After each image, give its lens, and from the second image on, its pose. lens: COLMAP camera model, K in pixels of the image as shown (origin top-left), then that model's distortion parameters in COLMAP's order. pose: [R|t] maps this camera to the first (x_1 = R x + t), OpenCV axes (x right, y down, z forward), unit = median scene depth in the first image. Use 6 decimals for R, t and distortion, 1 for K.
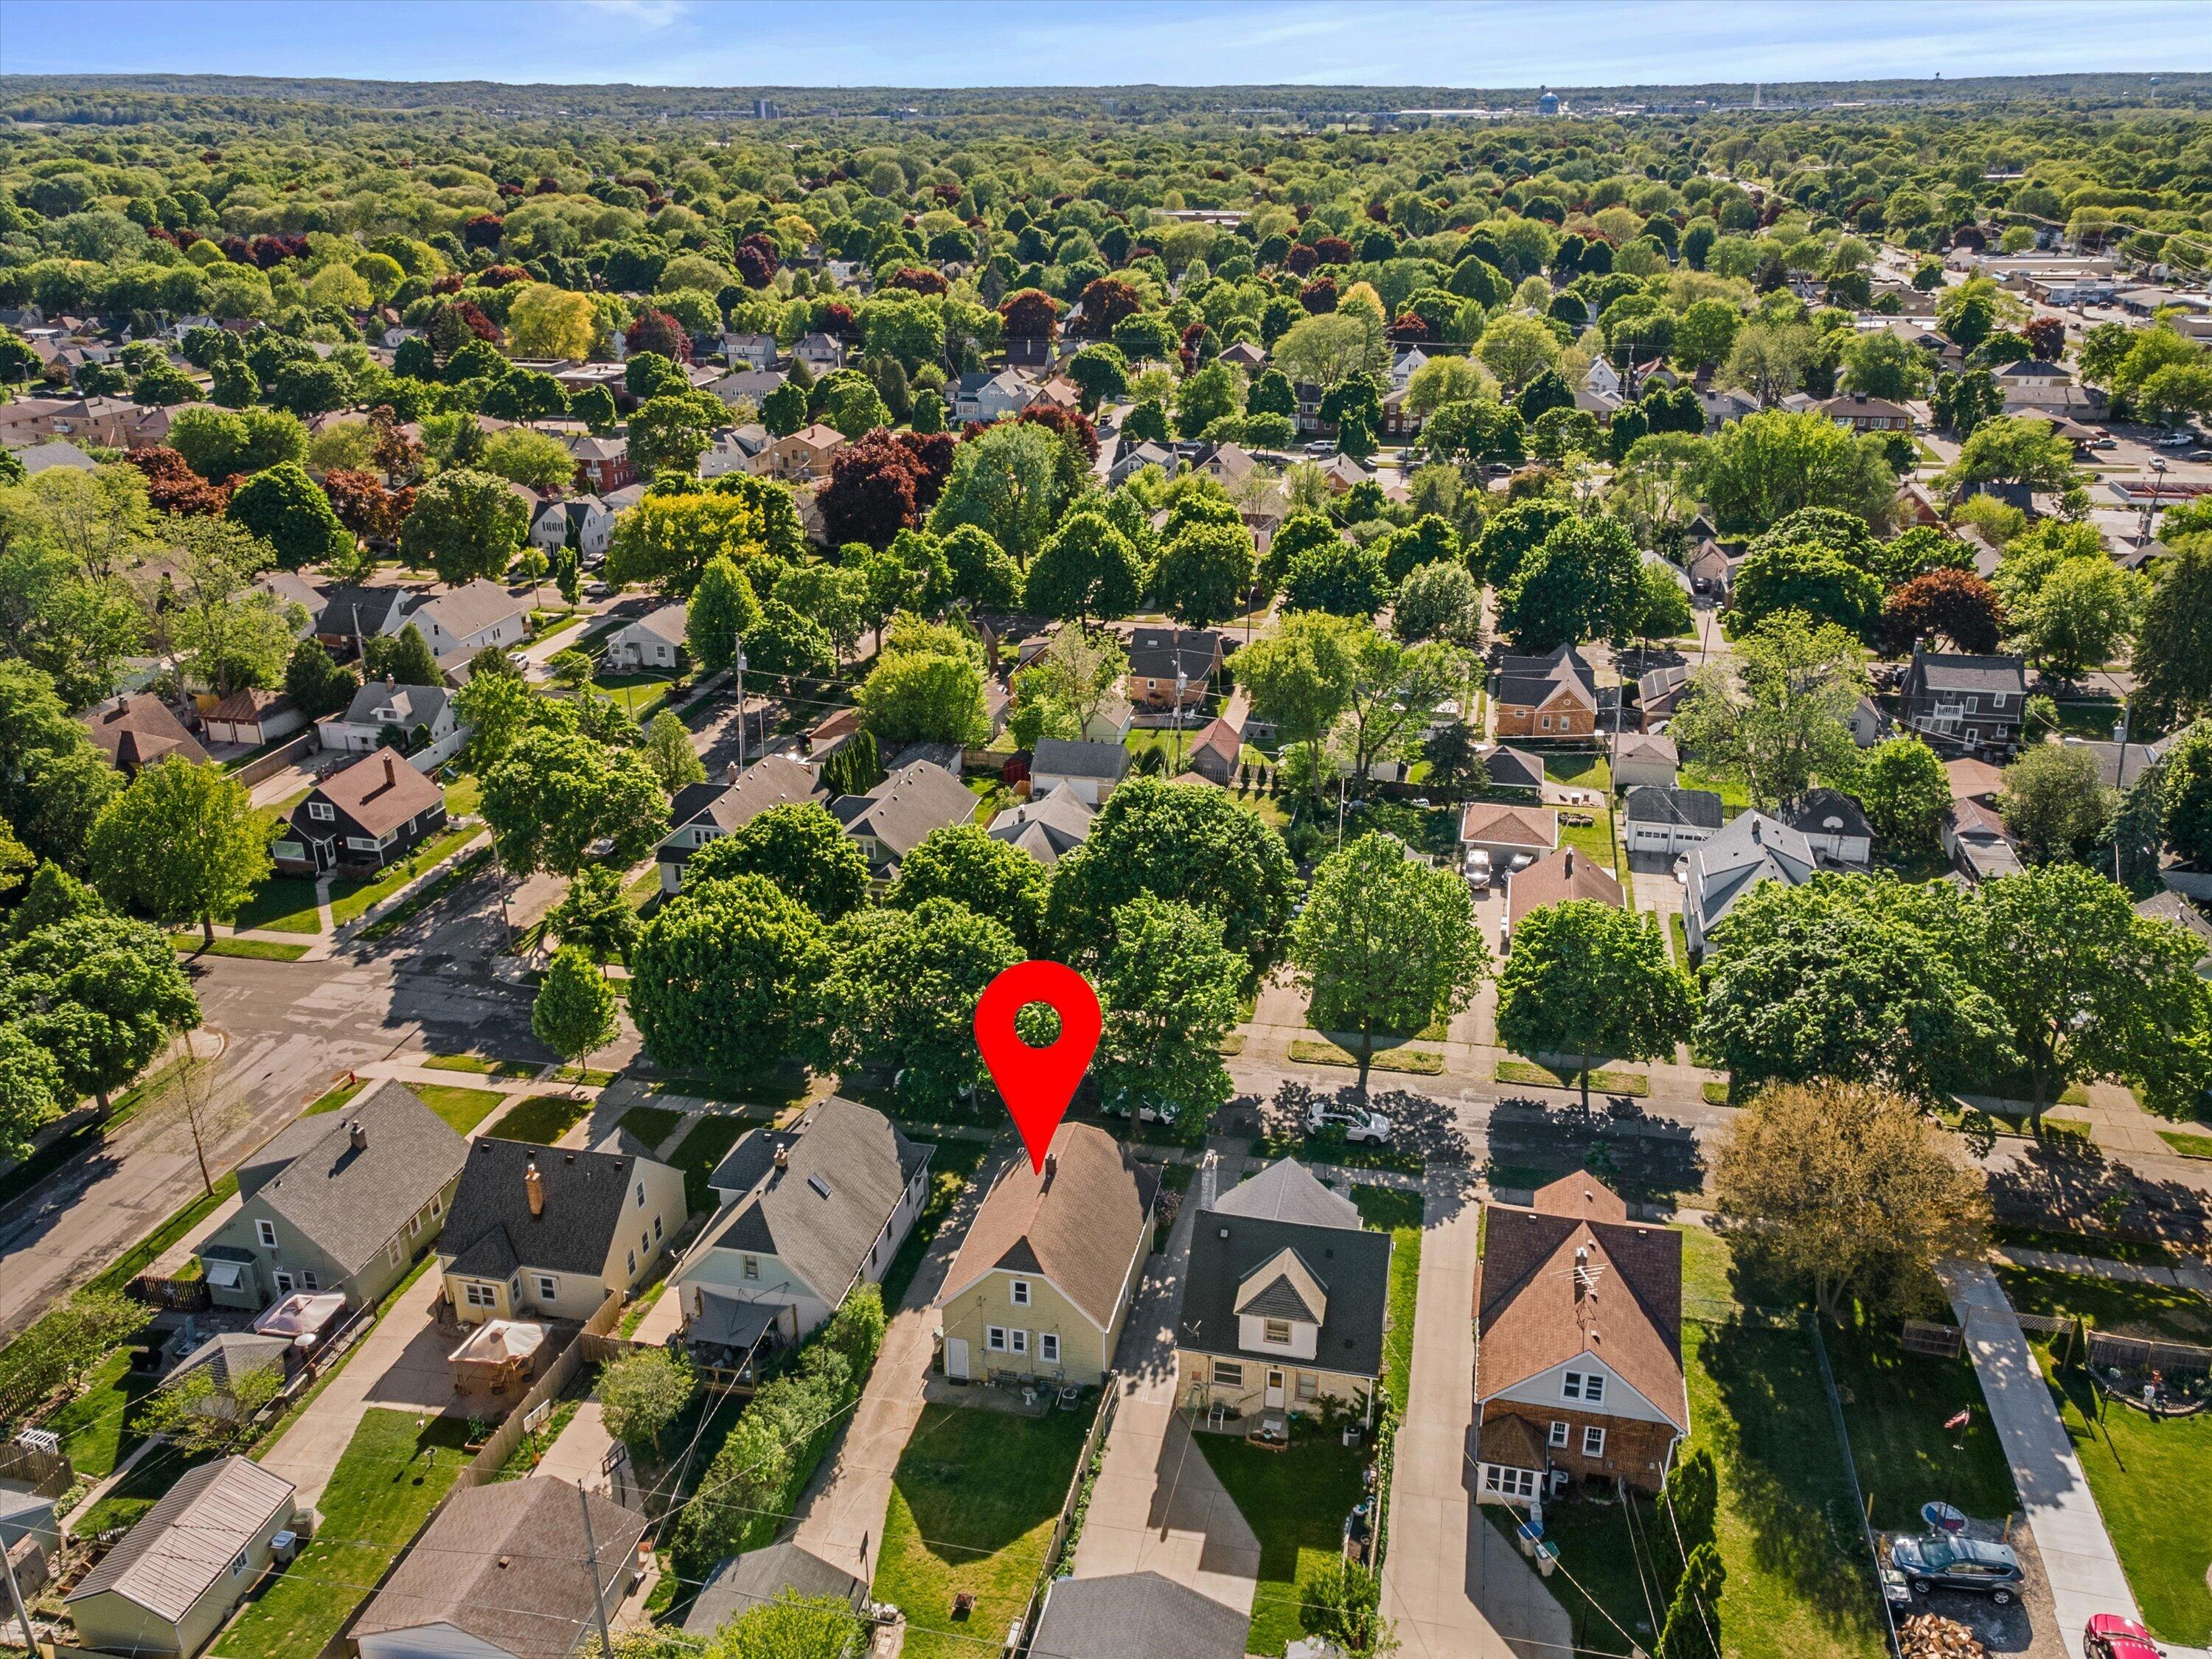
lens RADIAL K [[1716.0, 0, 1106.0], [0, 1716.0, 829.5], [0, 0, 1]] dist [0.045440, -0.003798]
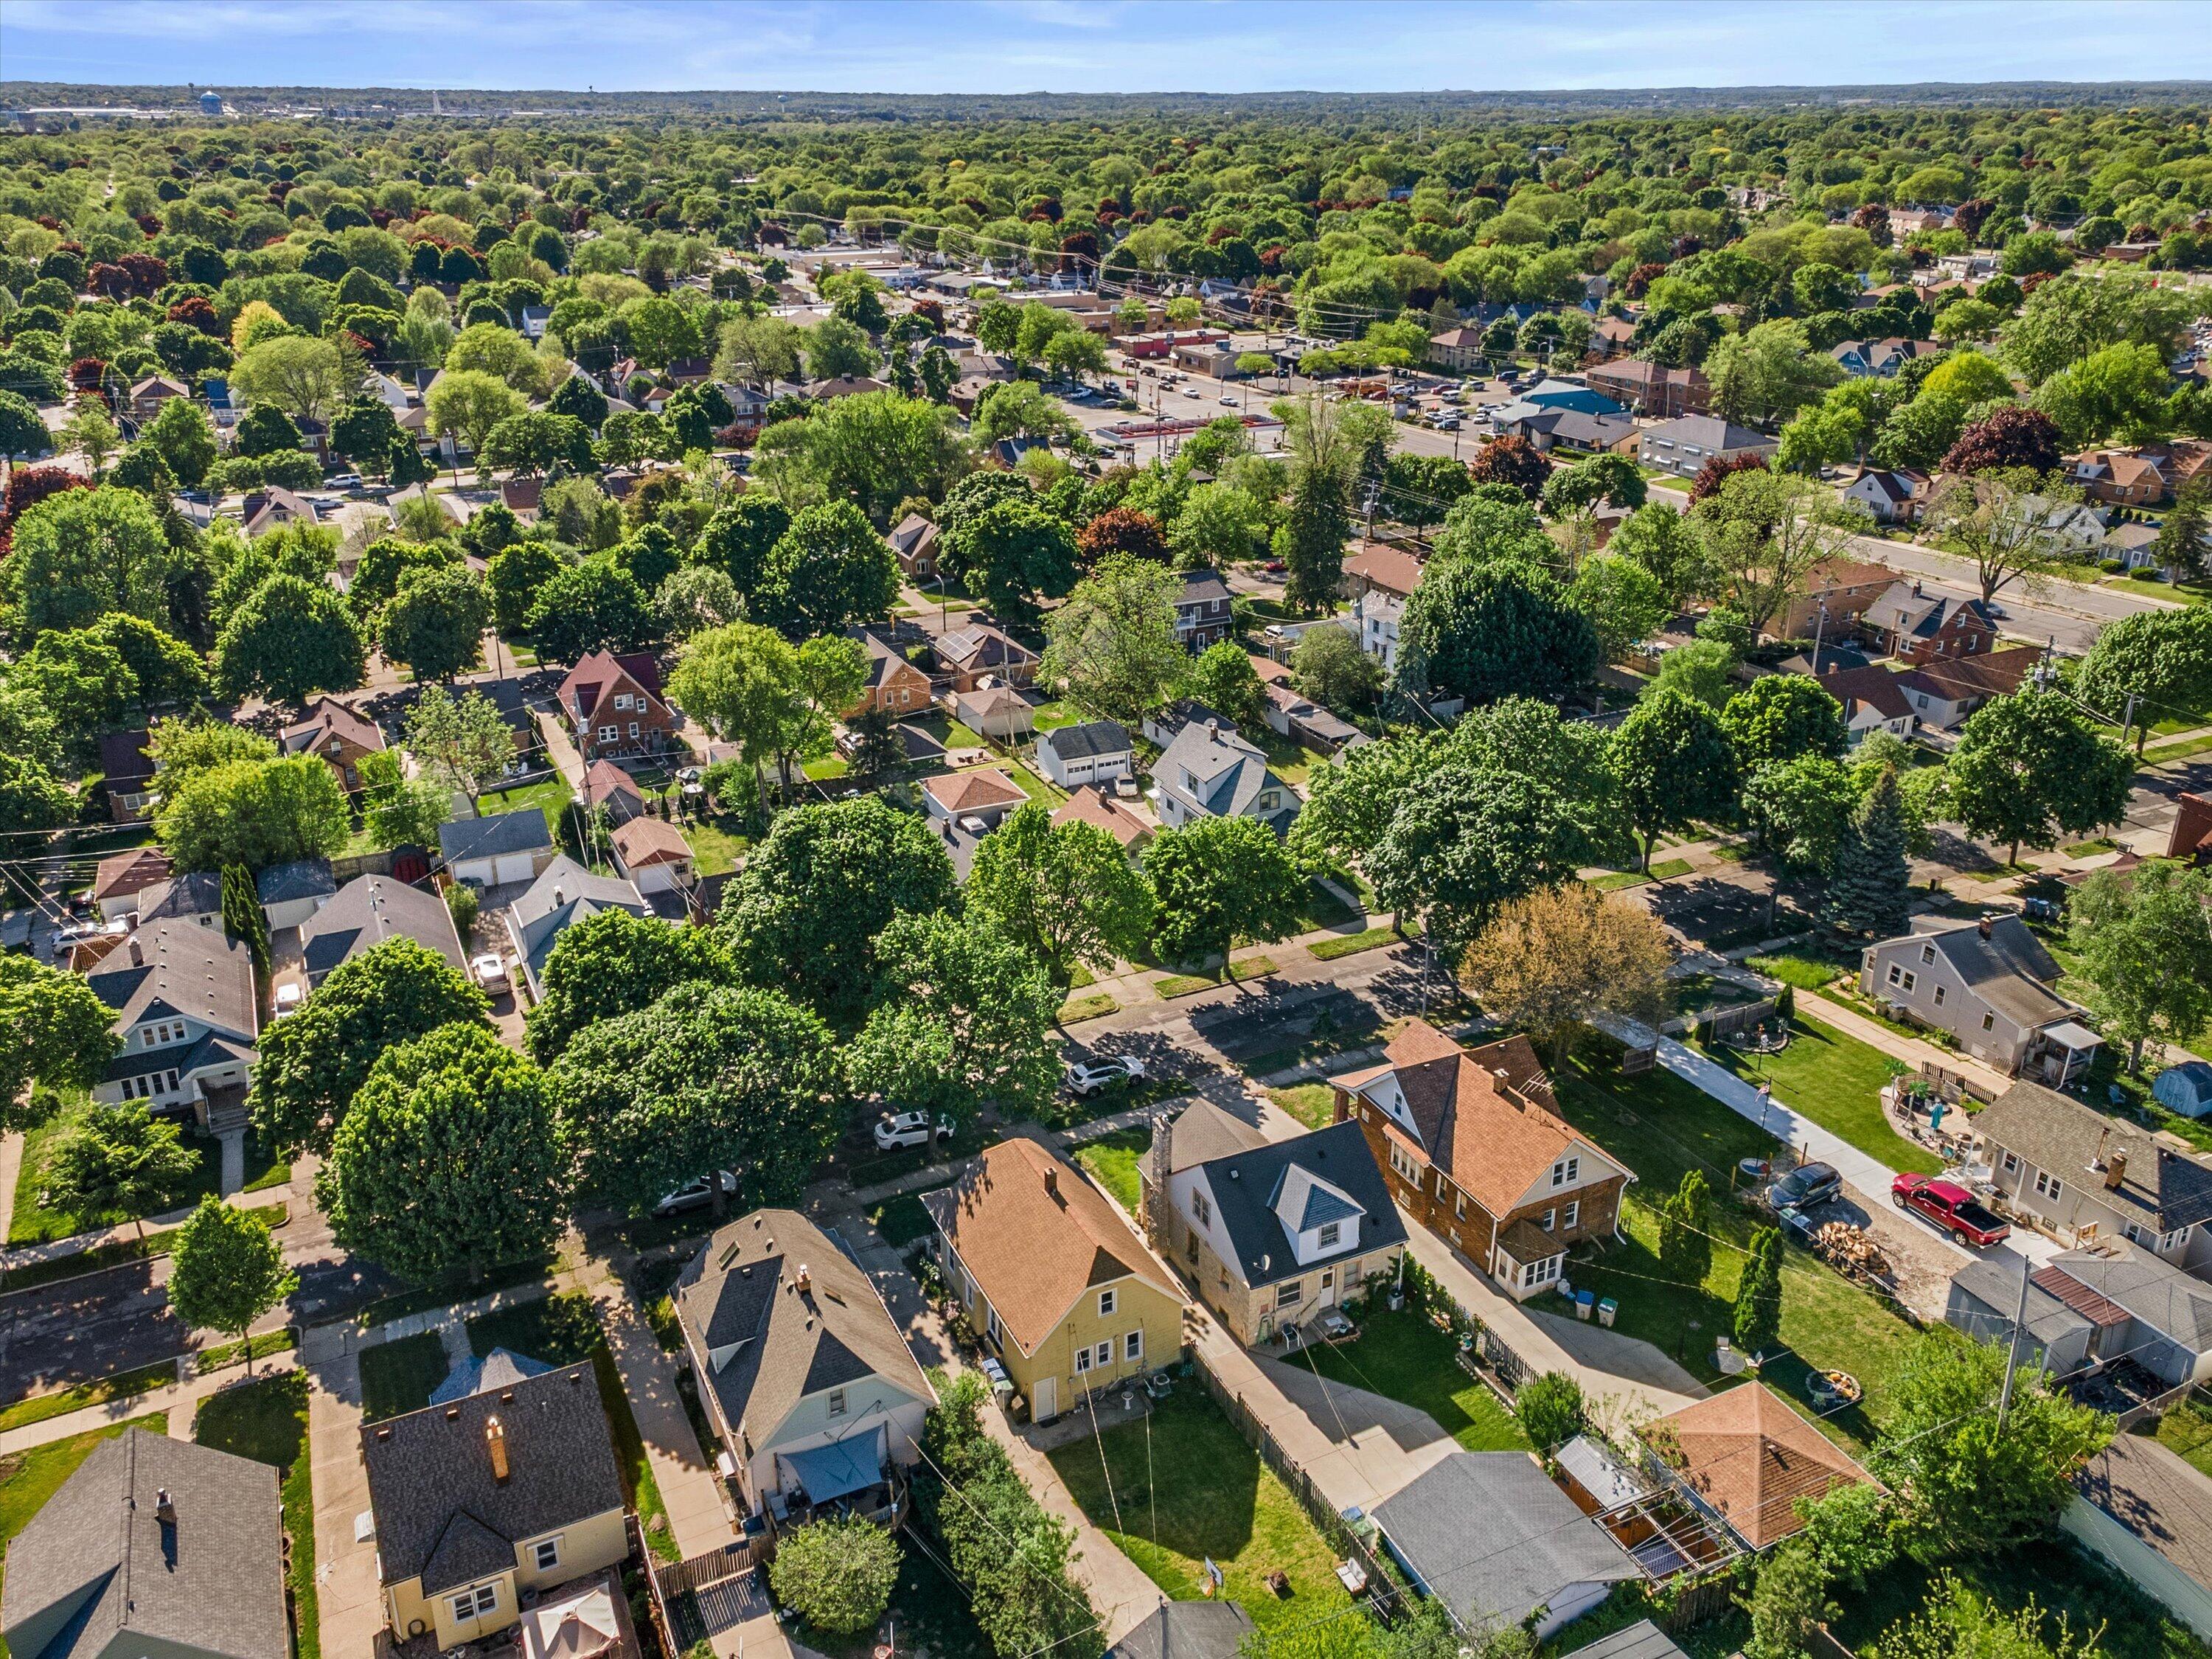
lens RADIAL K [[1690.9, 0, 1102.7], [0, 1690.9, 870.6], [0, 0, 1]] dist [0.085426, -0.199559]
pose [[0.786047, -0.255844, 0.562738, -0.469070], [0.243841, 0.964845, 0.098055, -0.057735], [-0.568042, 0.060143, 0.820799, 0.164485]]
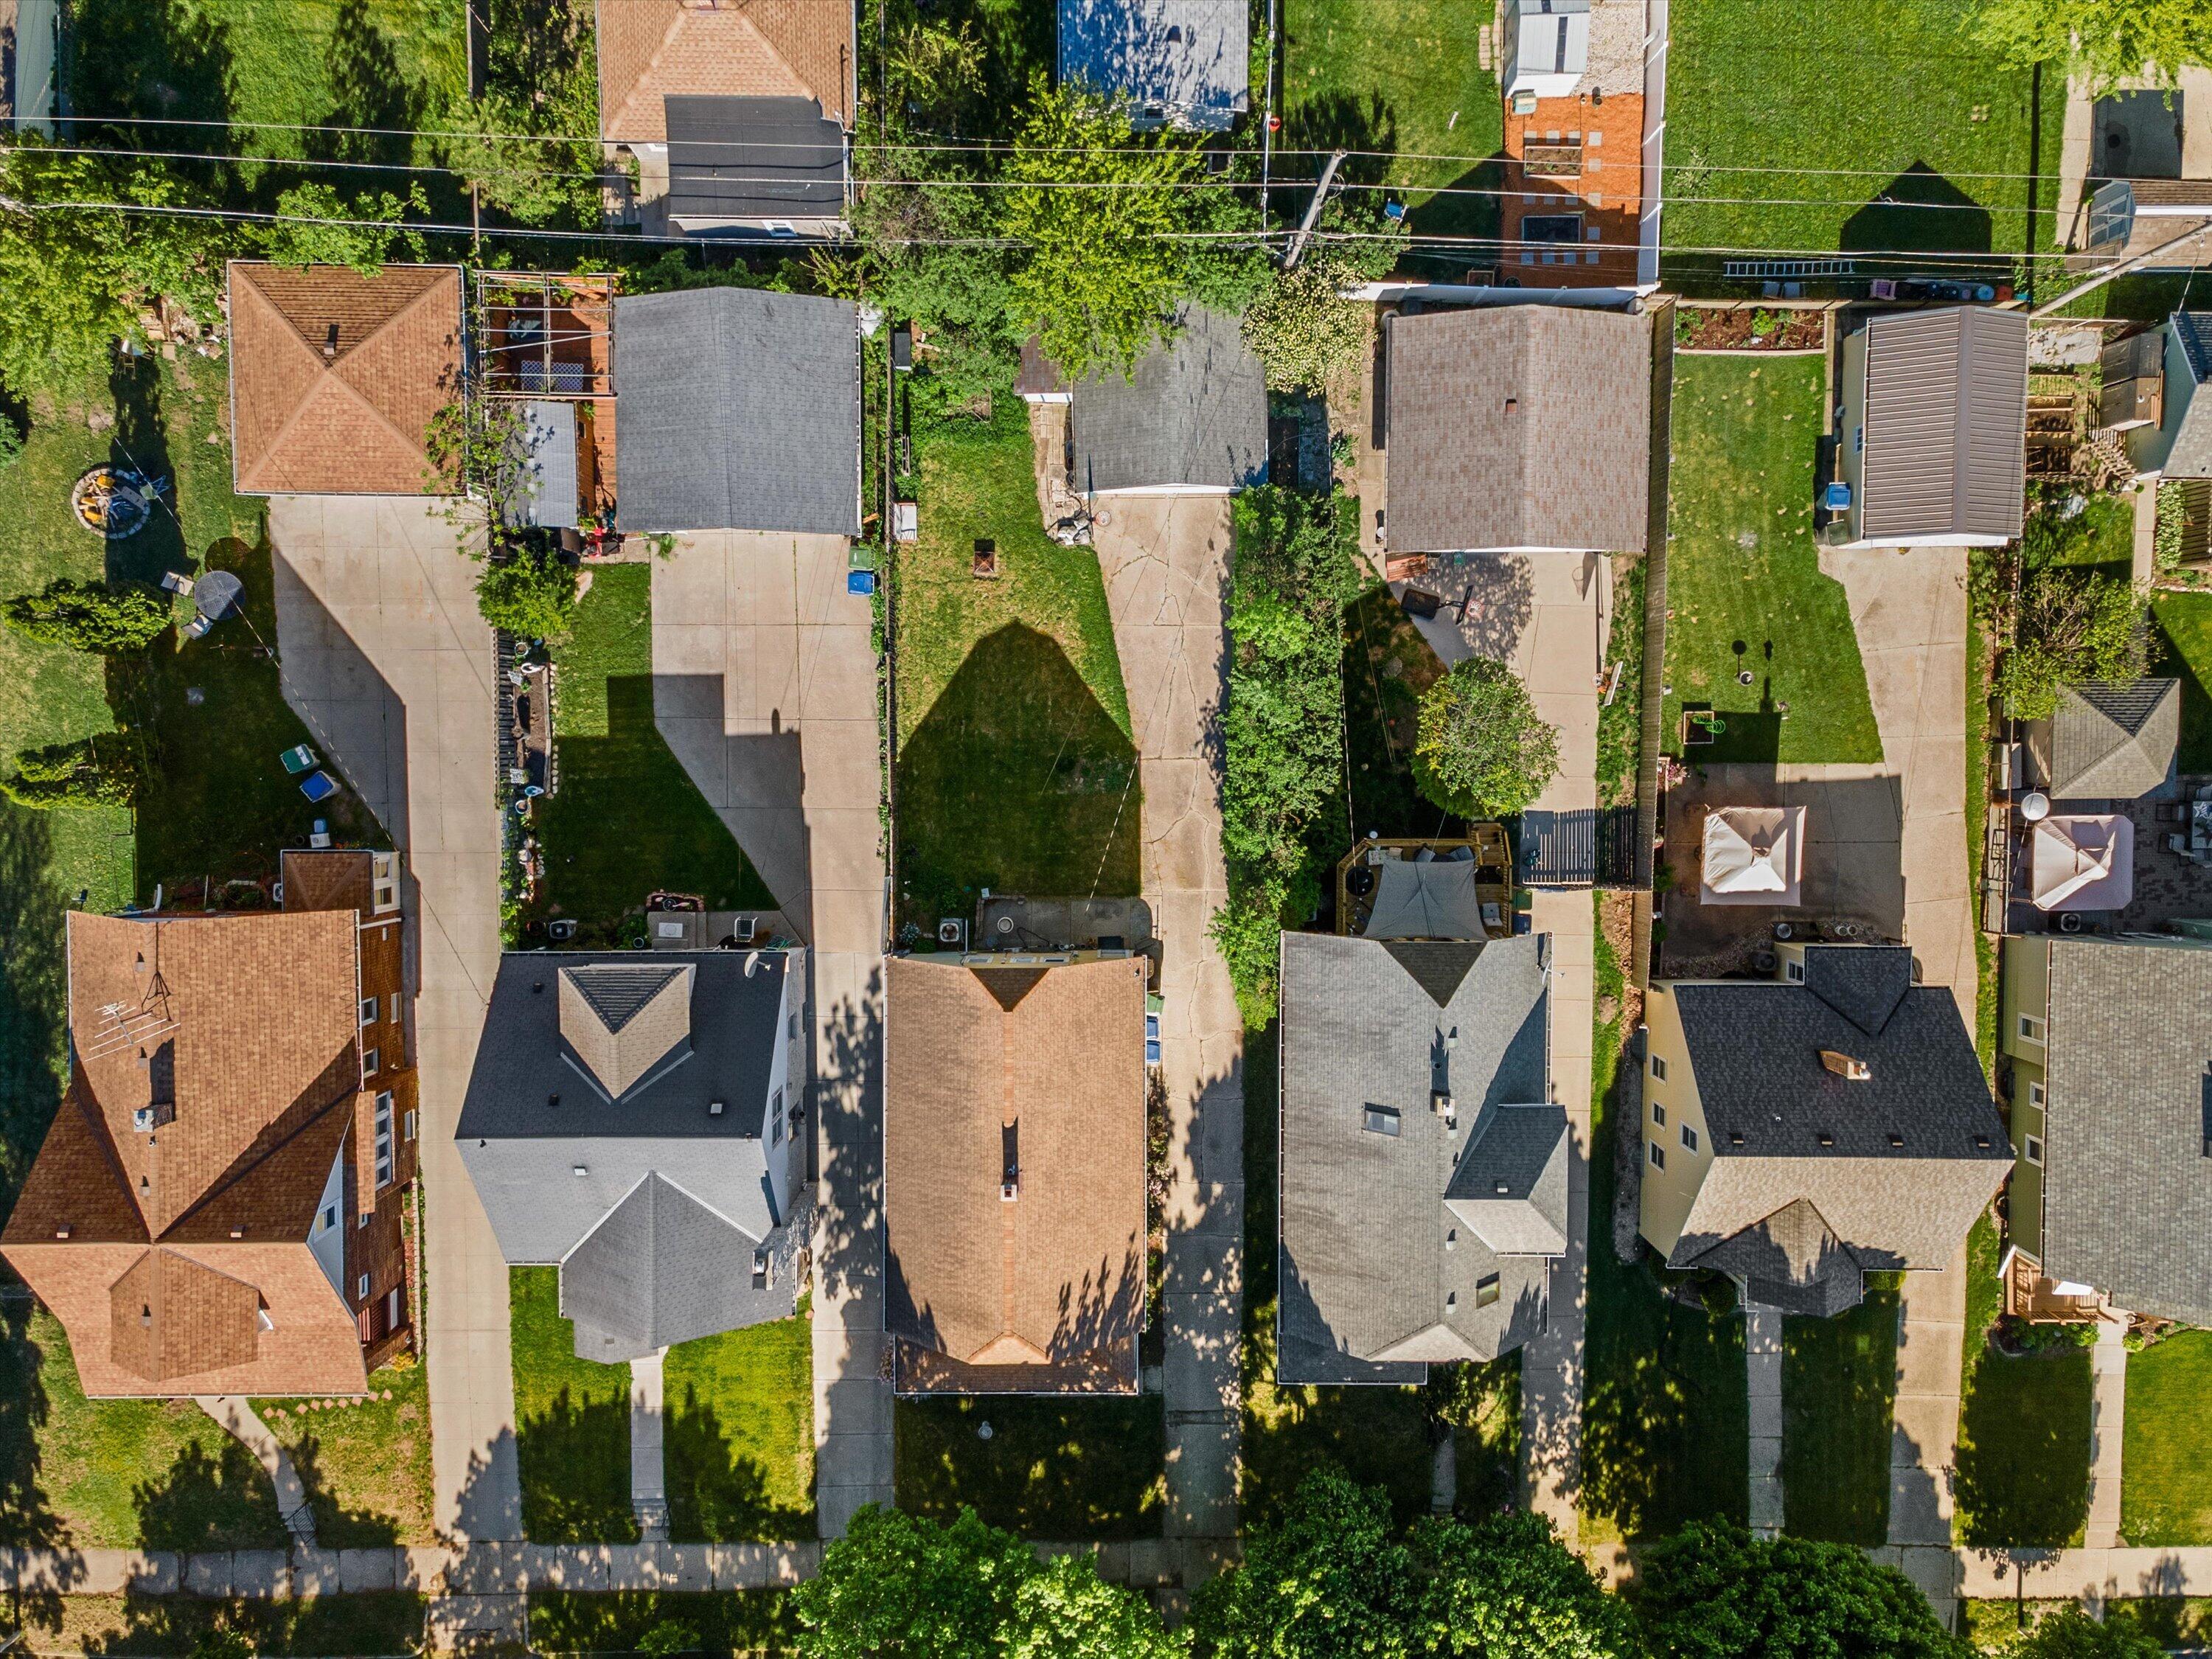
lens RADIAL K [[1570.3, 0, 1106.0], [0, 1570.3, 829.5], [0, 0, 1]] dist [0.045966, -0.006246]
pose [[-0.976201, 0.216794, 0.005689, -0.088684], [-0.089017, -0.424482, 0.901050, -0.236427], [0.197757, 0.879099, 0.433678, 0.603118]]
